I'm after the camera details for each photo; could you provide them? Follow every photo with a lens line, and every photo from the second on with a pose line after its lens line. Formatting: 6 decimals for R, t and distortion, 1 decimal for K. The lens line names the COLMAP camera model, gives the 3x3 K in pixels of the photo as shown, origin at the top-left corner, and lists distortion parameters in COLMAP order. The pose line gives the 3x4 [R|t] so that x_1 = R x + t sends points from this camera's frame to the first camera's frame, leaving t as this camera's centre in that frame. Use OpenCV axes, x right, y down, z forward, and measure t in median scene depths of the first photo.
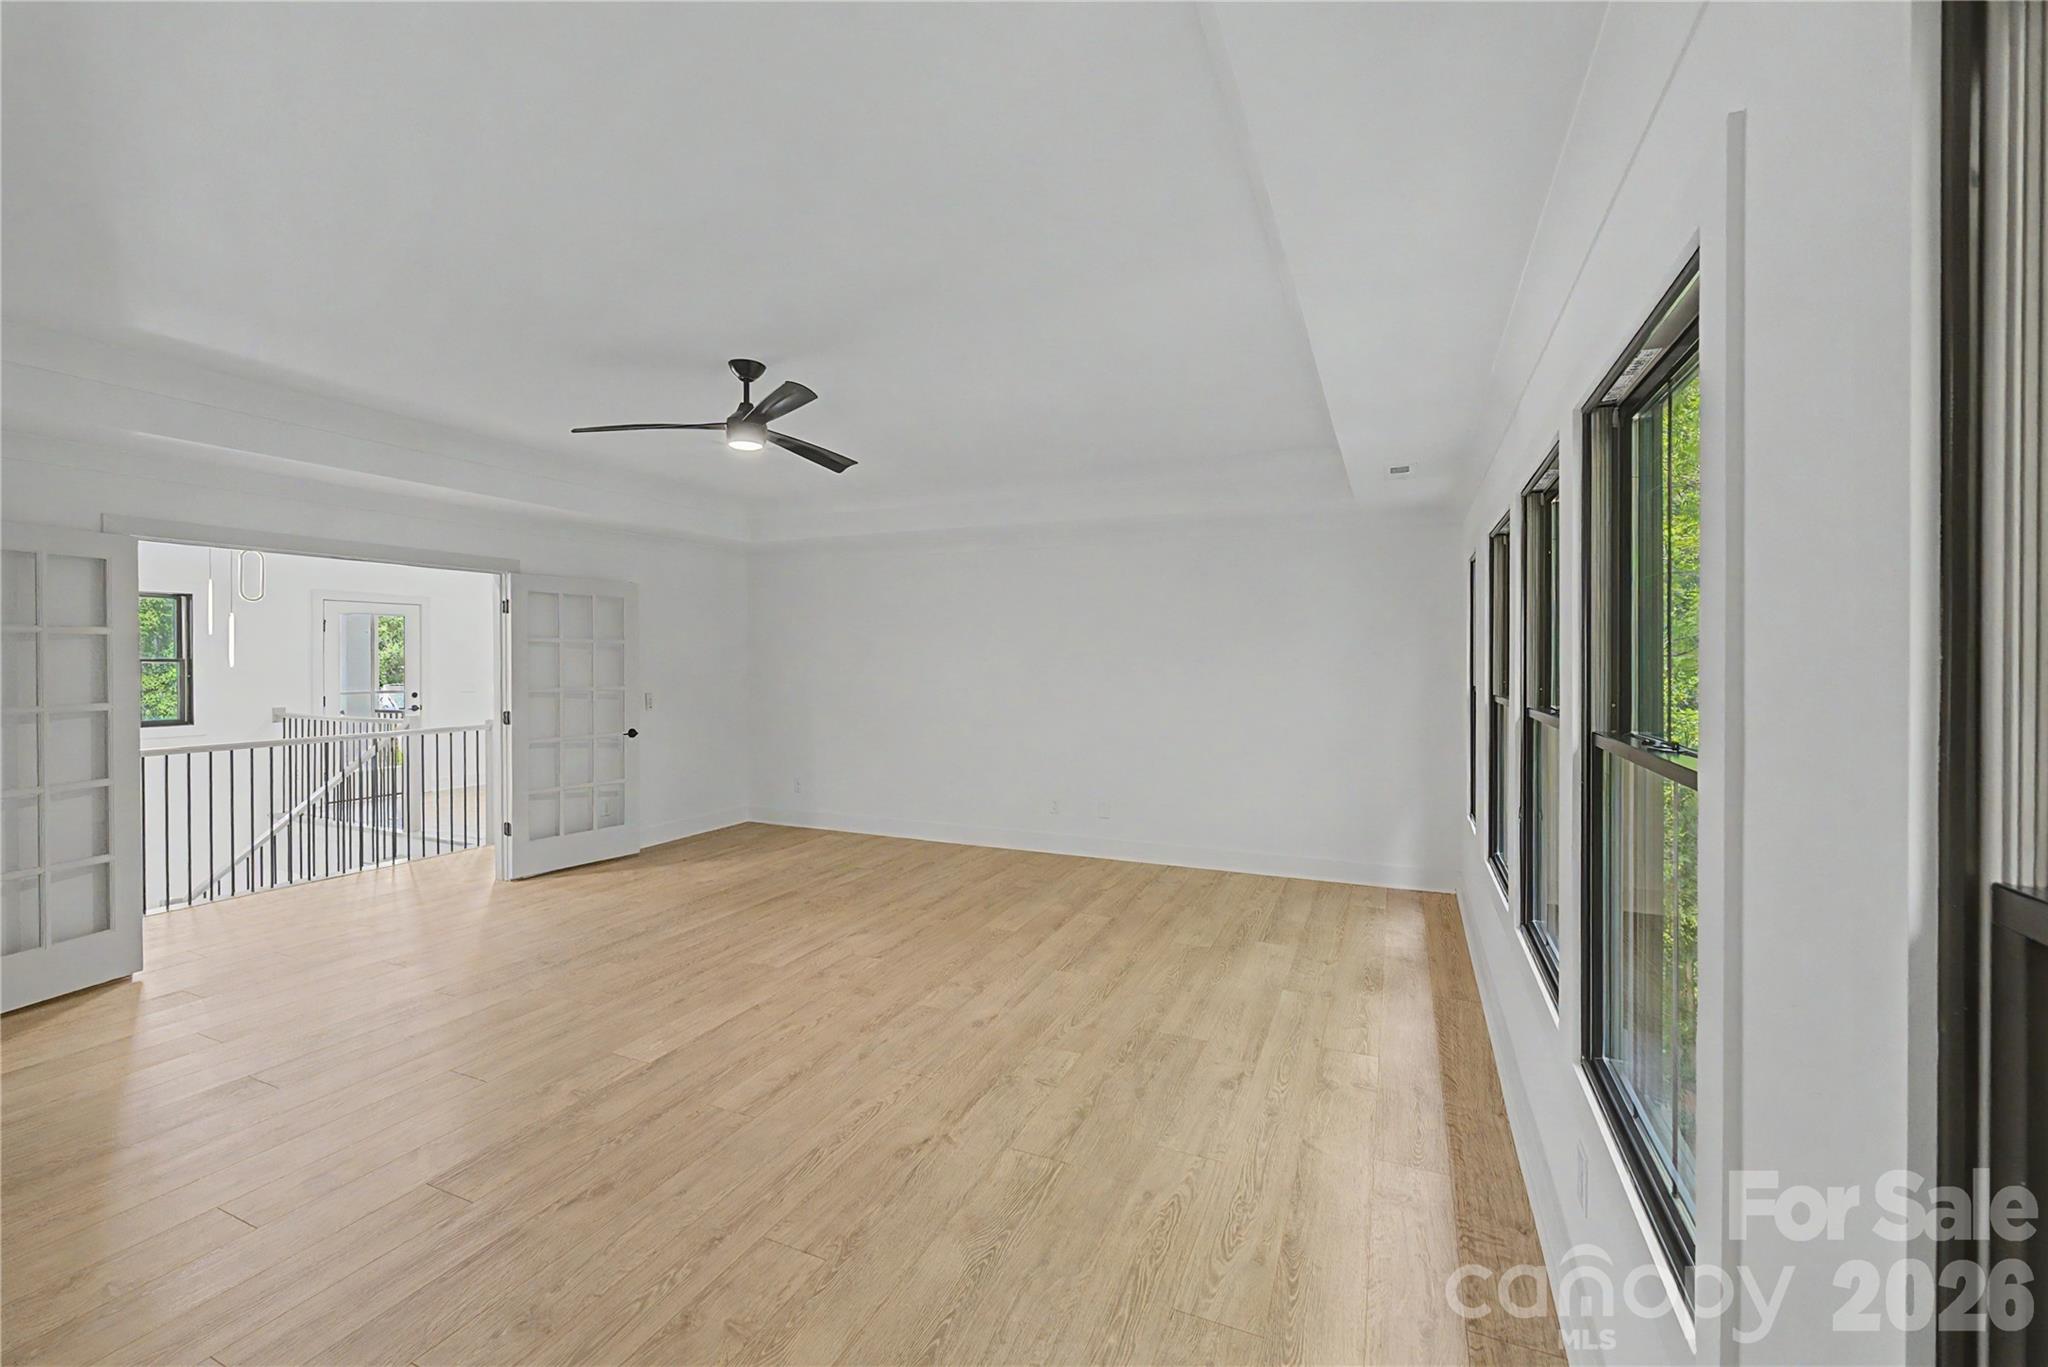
lens RADIAL K [[840.3, 0, 1022.5], [0, 840.3, 679.1], [0, 0, 1]] dist [0.000662, 0.000125]
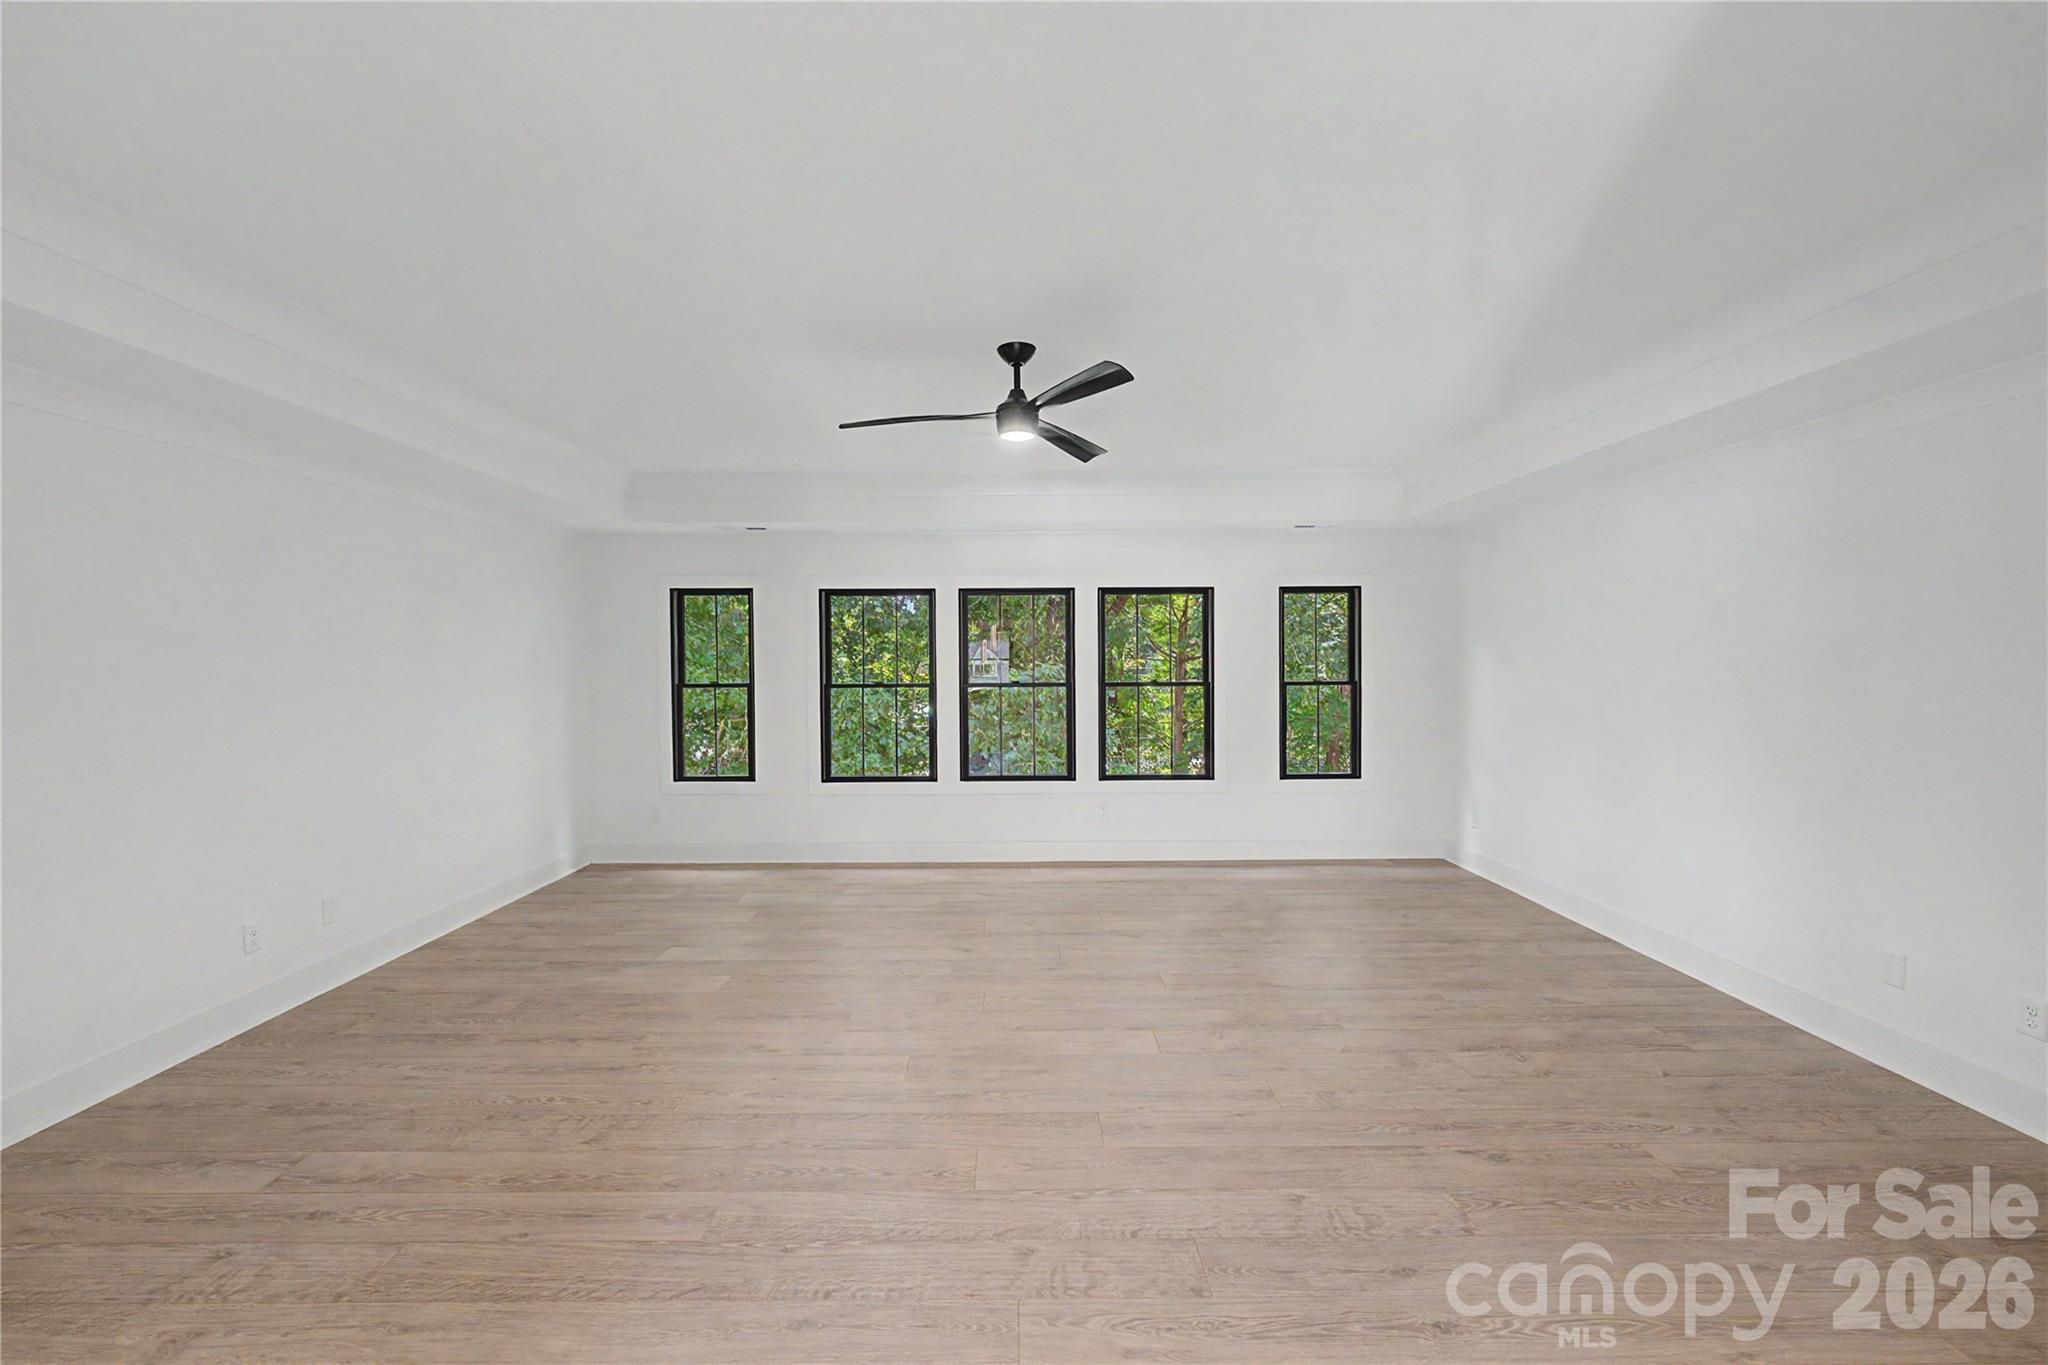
lens RADIAL K [[840.3, 0, 1022.5], [0, 840.3, 678.1], [0, 0, 1]] dist [0.000662, 0.000125]
pose [[-0.417602, -0.013914, 0.908524, -0.942037], [0.028000, 0.999211, 0.028173, -0.024388], [-0.908199, 0.037204, -0.416883, 1.101588]]
